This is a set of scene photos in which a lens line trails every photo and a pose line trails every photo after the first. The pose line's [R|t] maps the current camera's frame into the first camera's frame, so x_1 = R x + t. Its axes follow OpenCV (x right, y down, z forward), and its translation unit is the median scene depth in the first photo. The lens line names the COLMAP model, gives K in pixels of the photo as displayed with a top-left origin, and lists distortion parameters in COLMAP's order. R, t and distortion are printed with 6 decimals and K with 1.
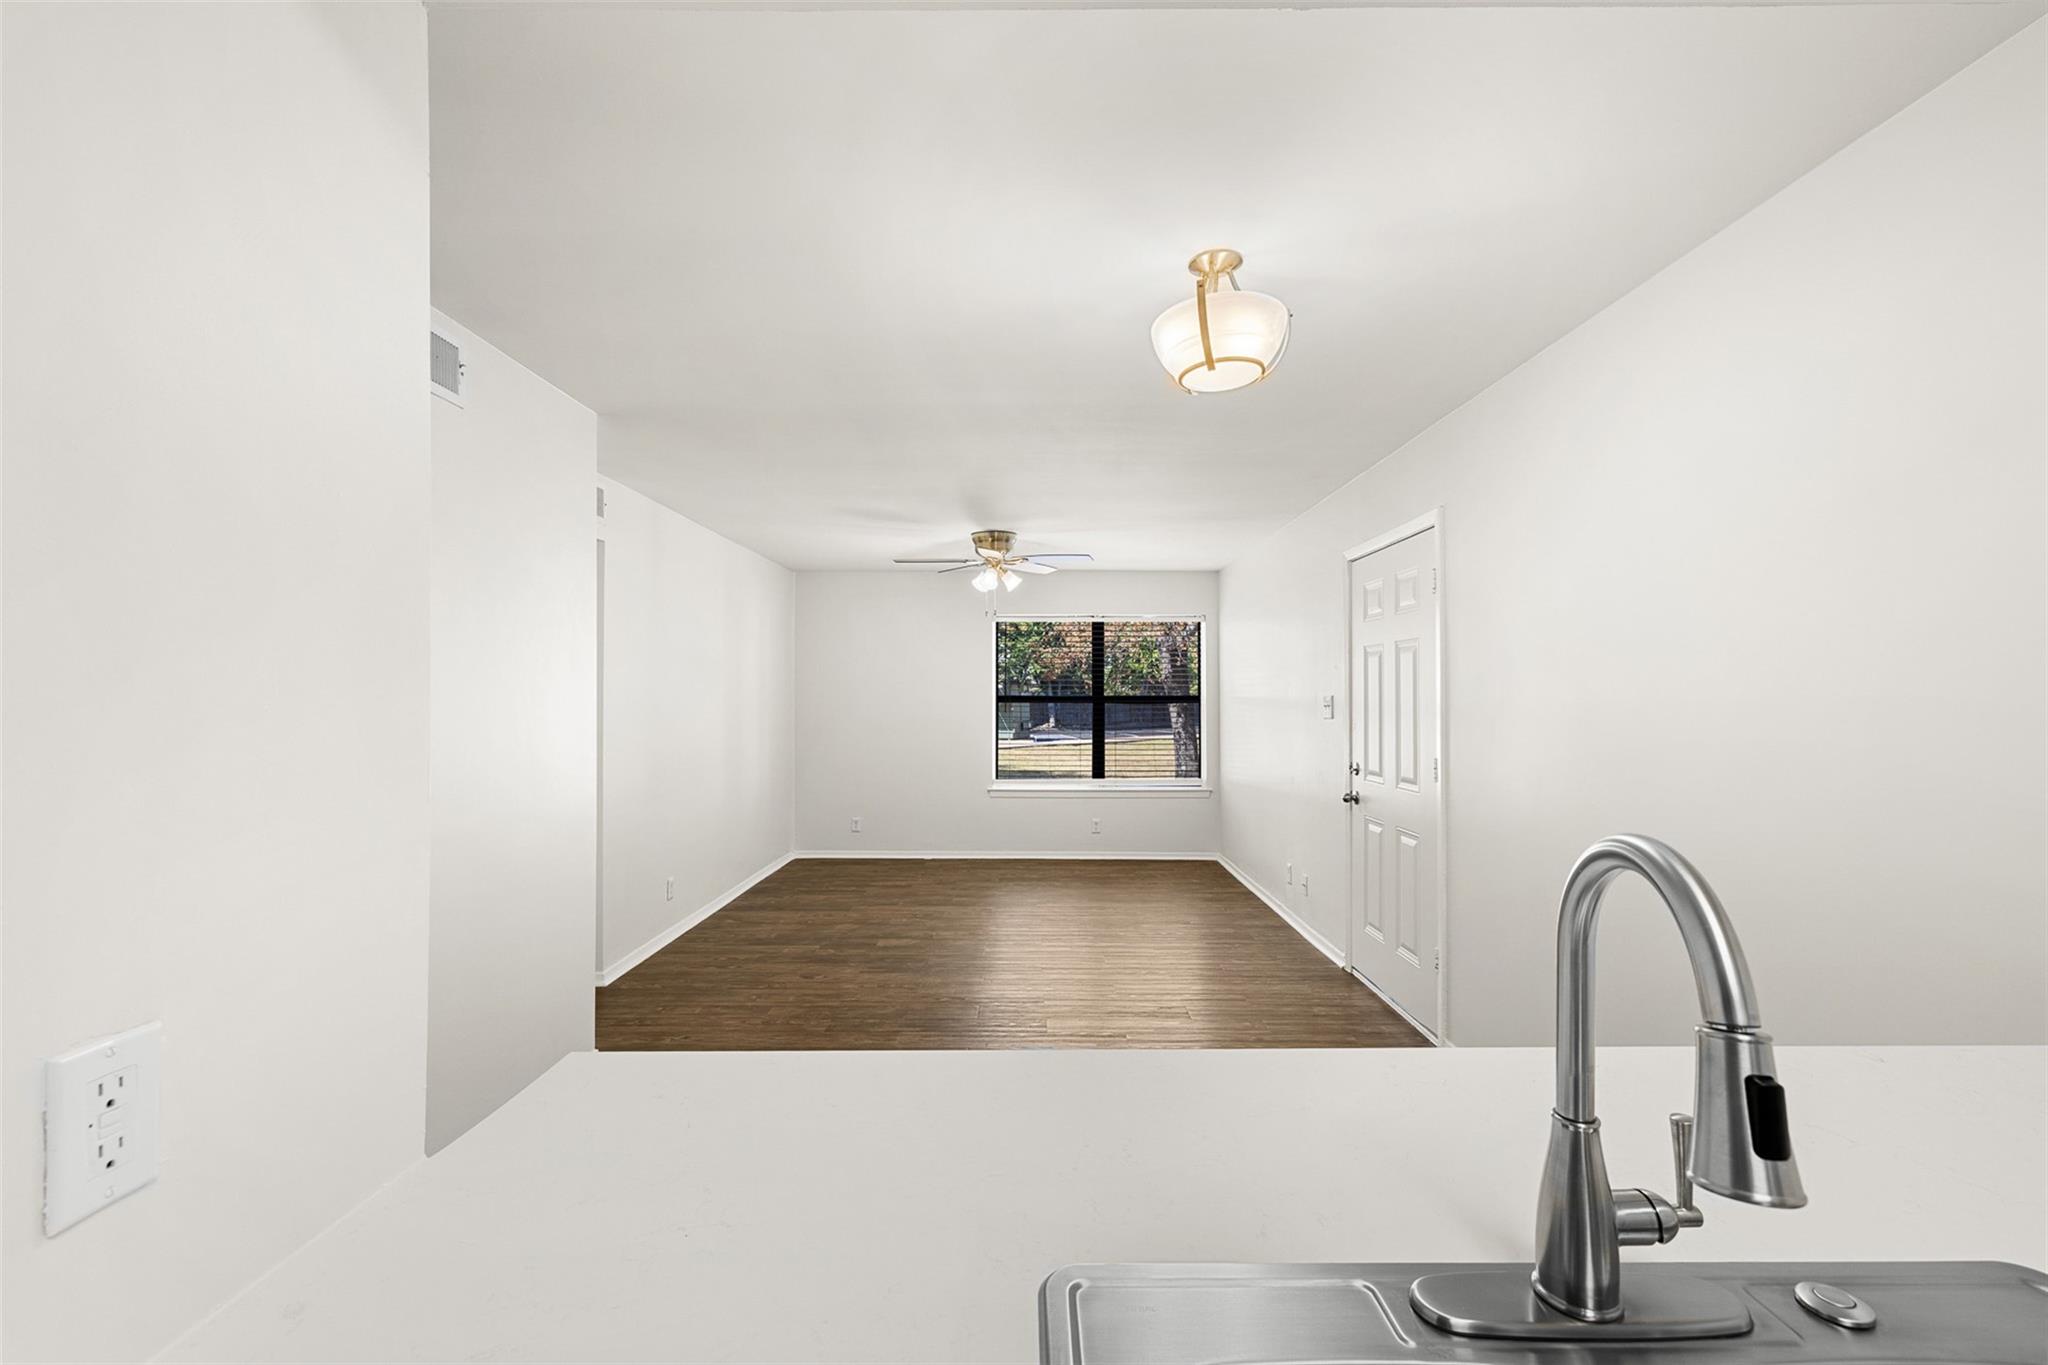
lens RADIAL K [[866.1, 0, 1024.0], [0, 866.1, 682.5], [0, 0, 1]] dist [0.000714, 0.000491]
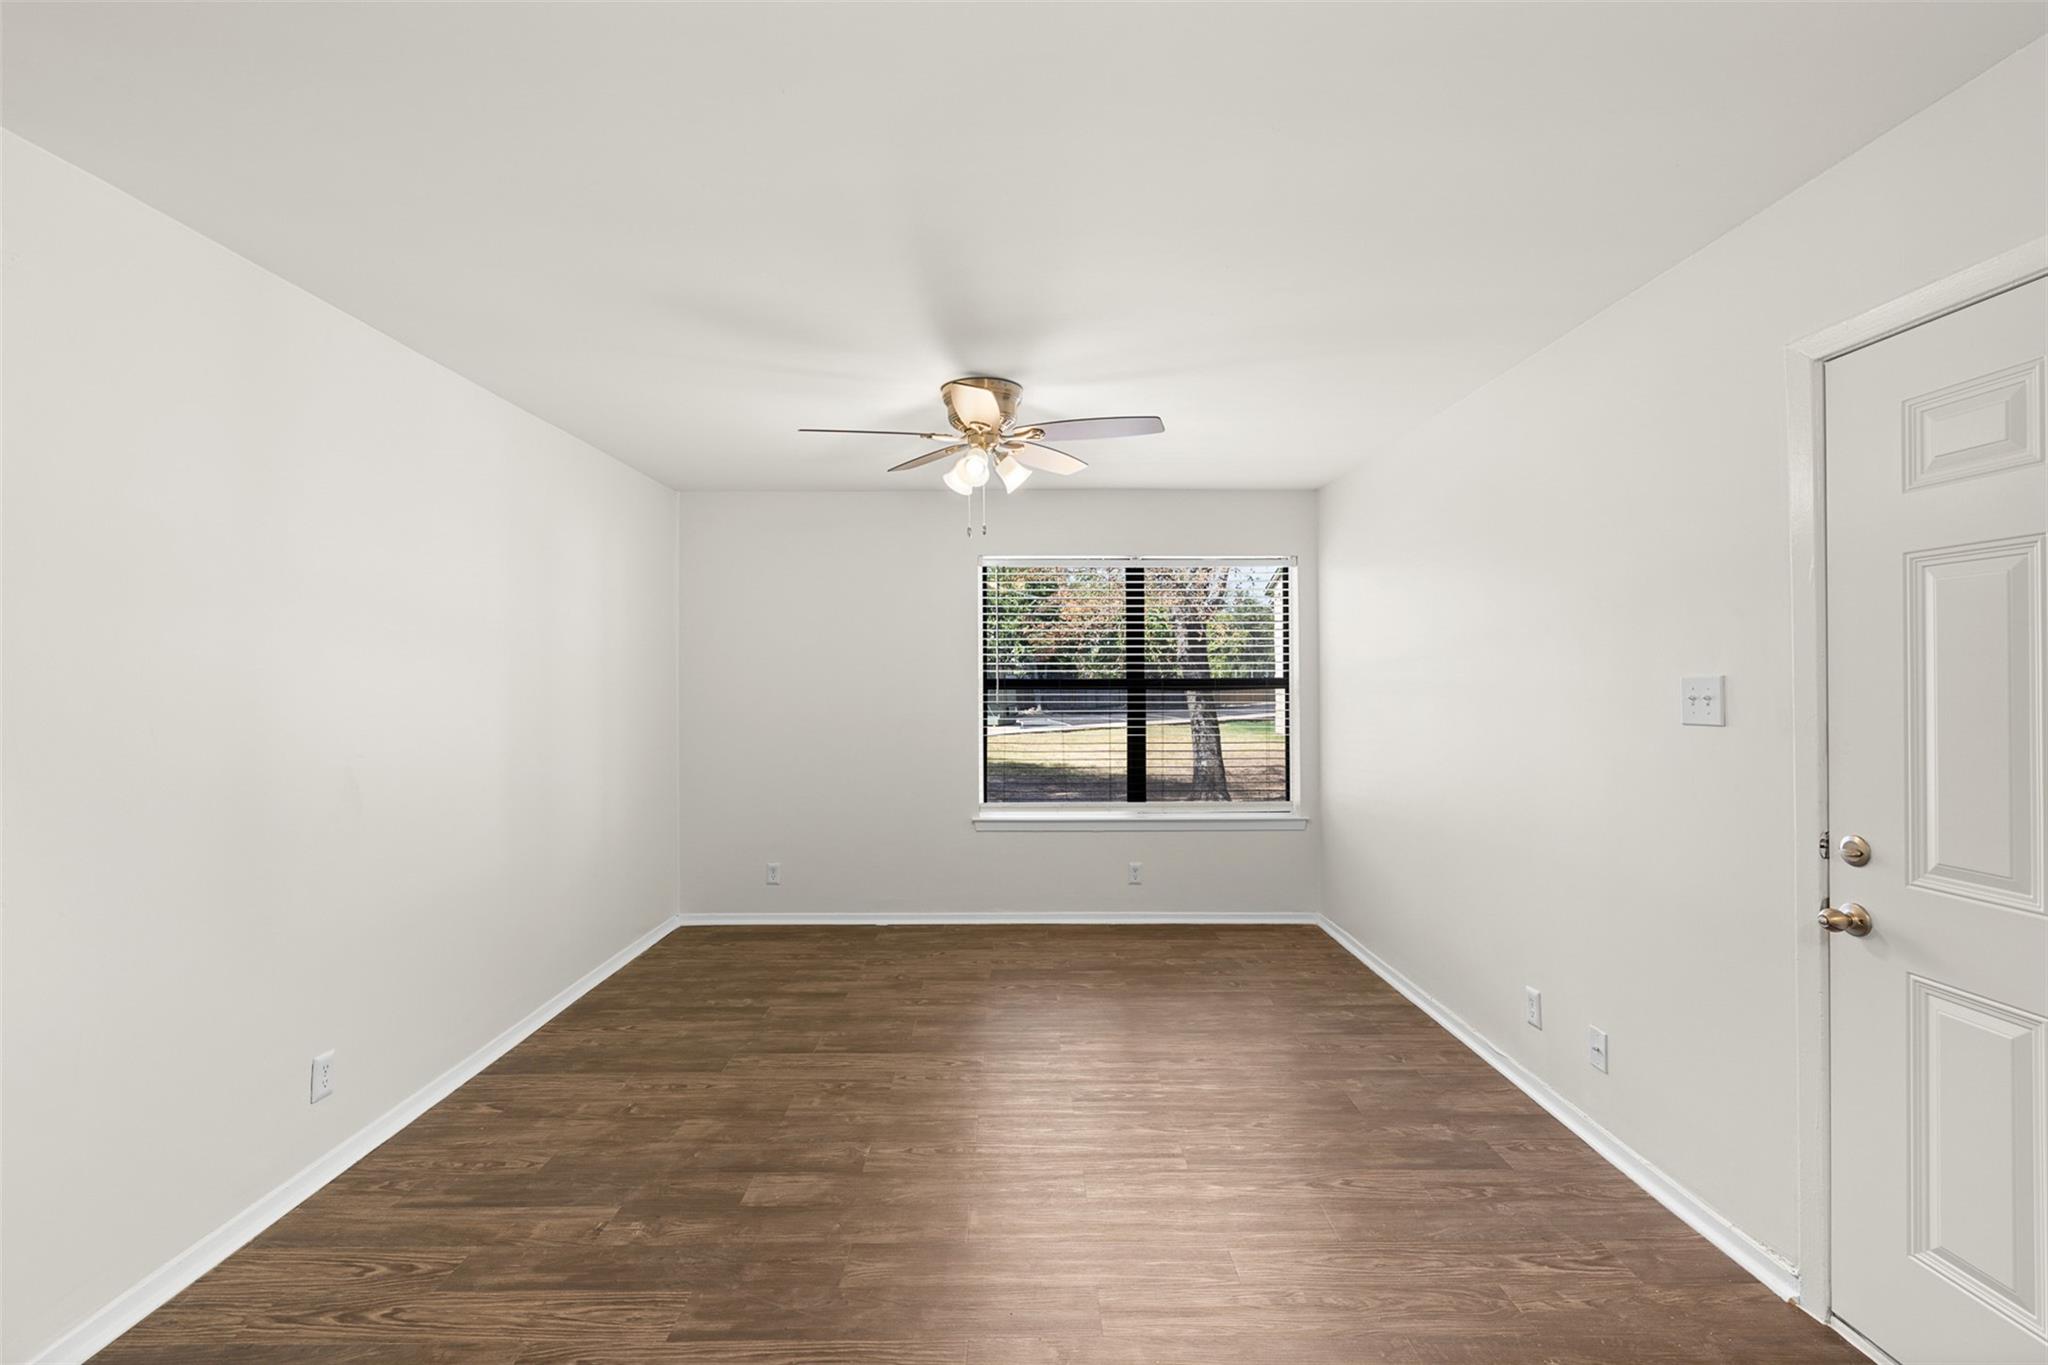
lens RADIAL K [[858.7, 0, 1022.7], [0, 858.7, 678.1], [0, 0, 1]] dist [0.002594, 0.000168]
pose [[0.999821, -0.002583, 0.018725, -0.020643], [0.002307, 0.999889, 0.014734, 0.007161], [-0.018761, -0.014688, 0.999716, 0.467116]]
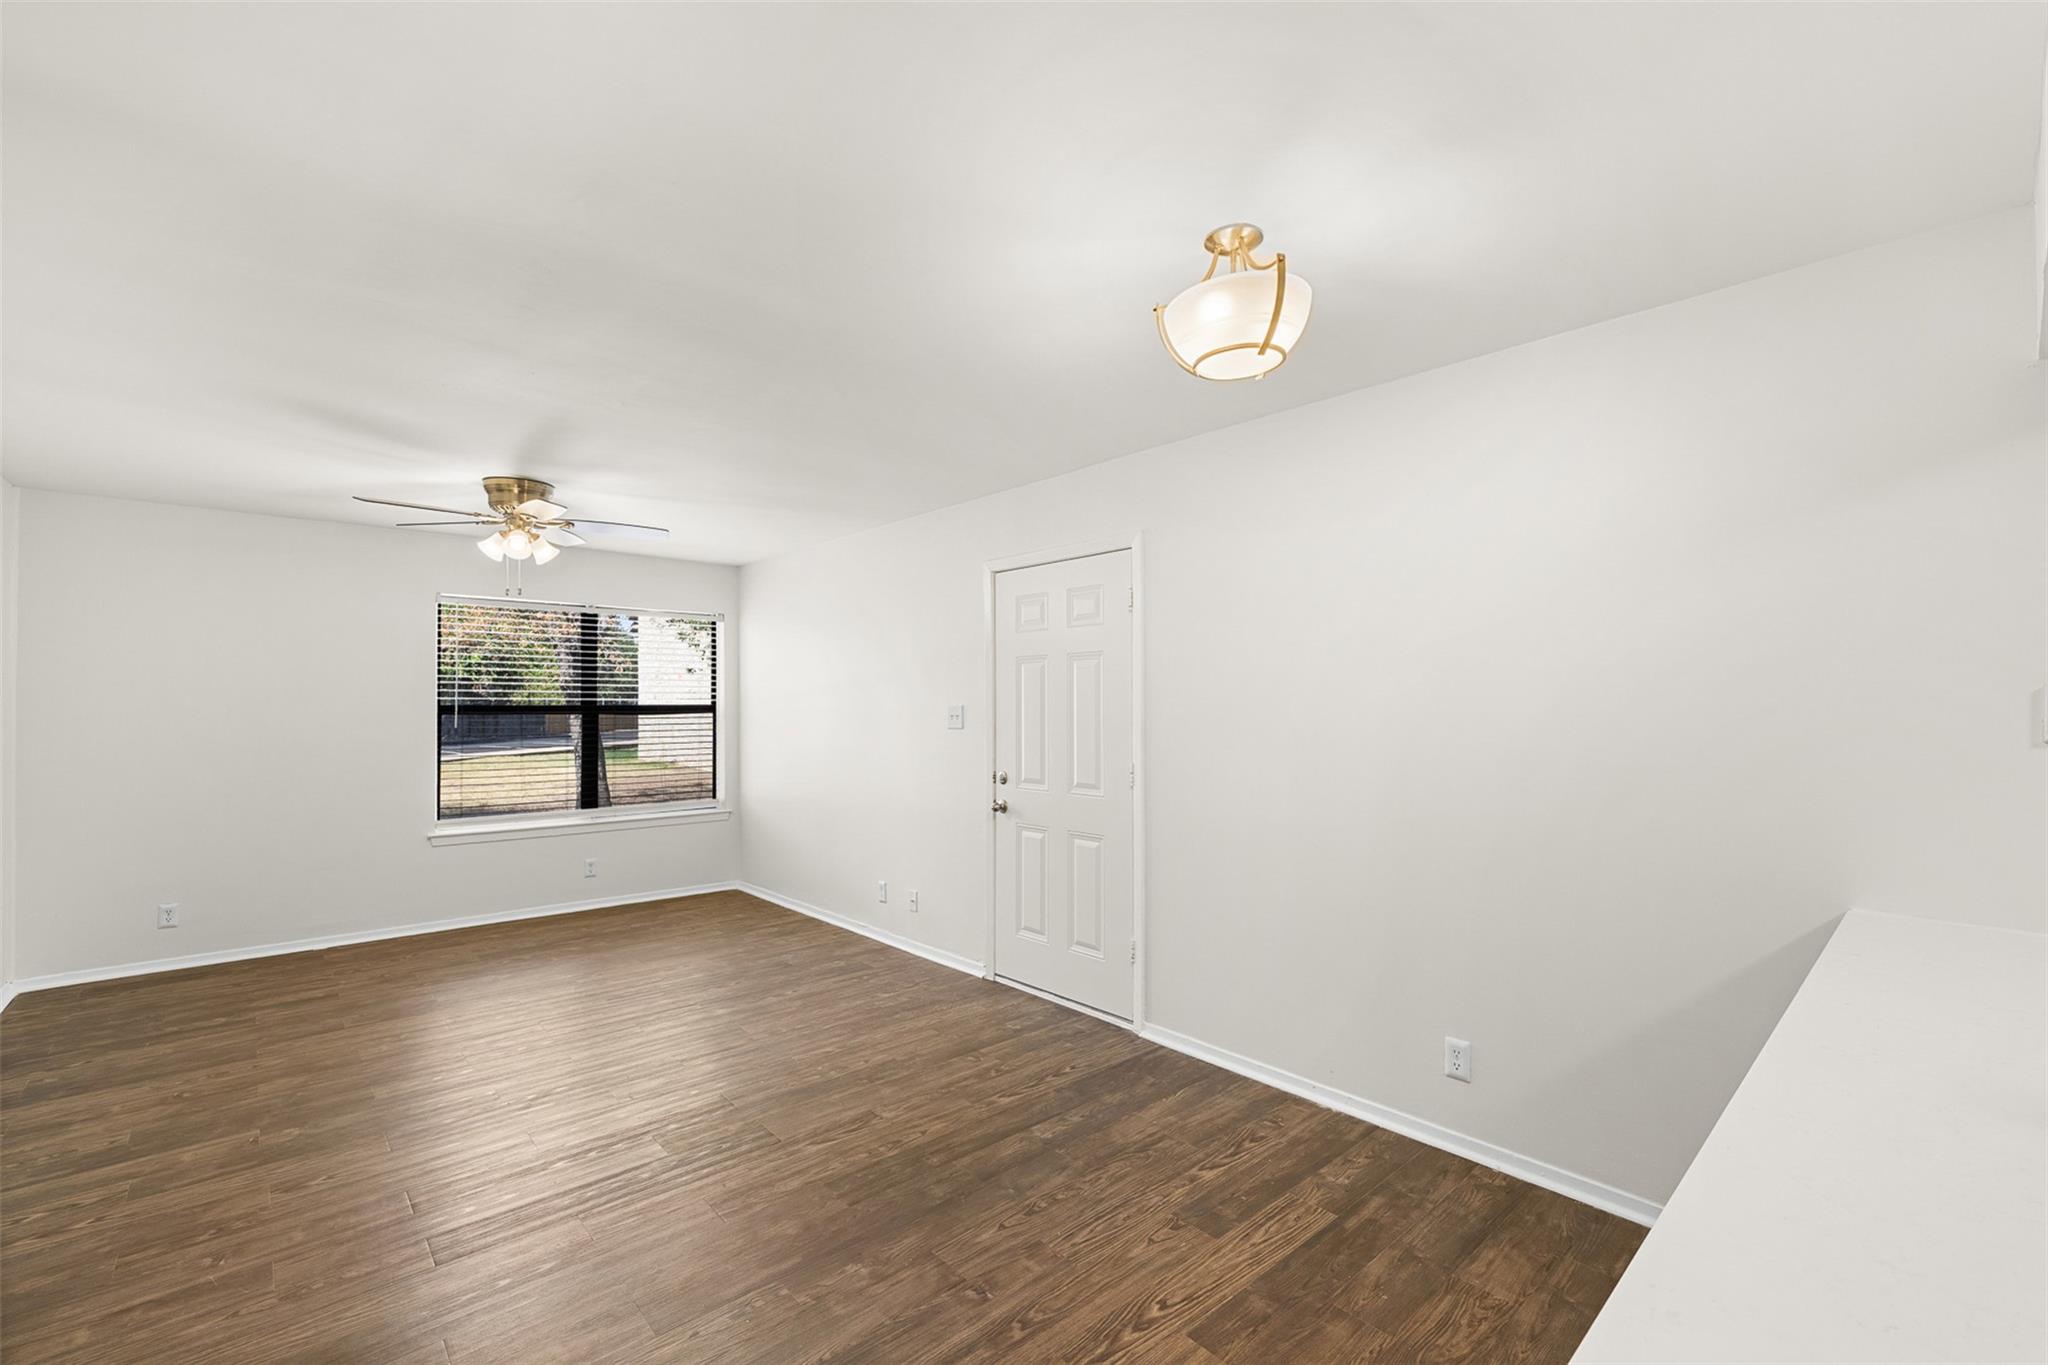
lens RADIAL K [[865.2, 0, 1025.2], [0, 865.2, 698.0], [0, 0, 1]] dist [0.000439, 0.000467]
pose [[0.737159, 0.004317, 0.675706, -0.221338], [-0.009552, 0.999946, 0.004032, 0.001576], [-0.675652, -0.009426, 0.737160, 0.187265]]
